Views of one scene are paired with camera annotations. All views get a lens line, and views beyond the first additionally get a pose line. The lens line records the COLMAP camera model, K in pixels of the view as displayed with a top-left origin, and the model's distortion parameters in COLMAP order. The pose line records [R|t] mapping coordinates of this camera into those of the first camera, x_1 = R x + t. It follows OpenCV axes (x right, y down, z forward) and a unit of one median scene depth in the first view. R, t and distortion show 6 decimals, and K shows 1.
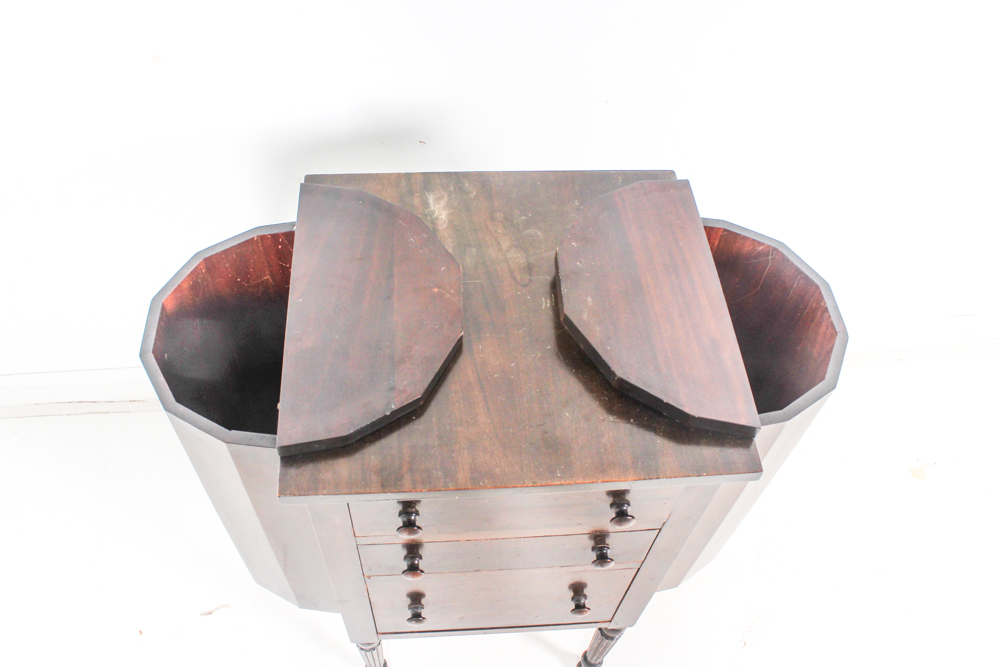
lens RADIAL K [[853.1, 0, 500.0], [0, 853.1, 333.5], [0, 0, 1]] dist [-0.150175, 0.177275]
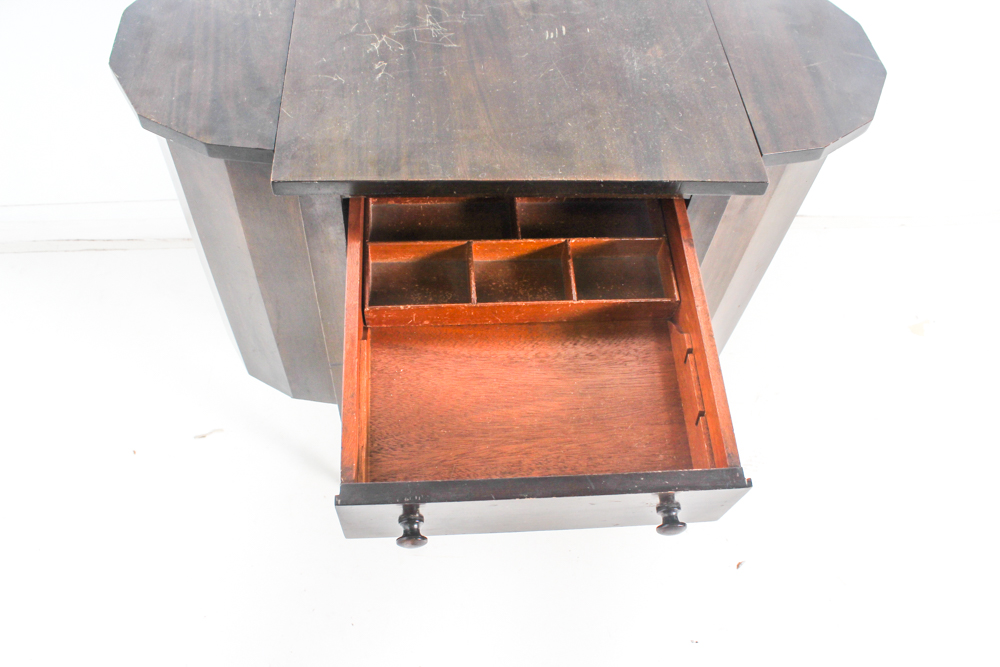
lens RADIAL K [[853.1, 0, 500.0], [0, 853.1, 333.5], [0, 0, 1]] dist [-0.150175, 0.177275]
pose [[0.999821, 0.018505, -0.004013, 0.006368], [-0.018404, 0.999545, 0.023885, 0.273279], [0.004453, -0.023807, 0.999707, 0.017160]]
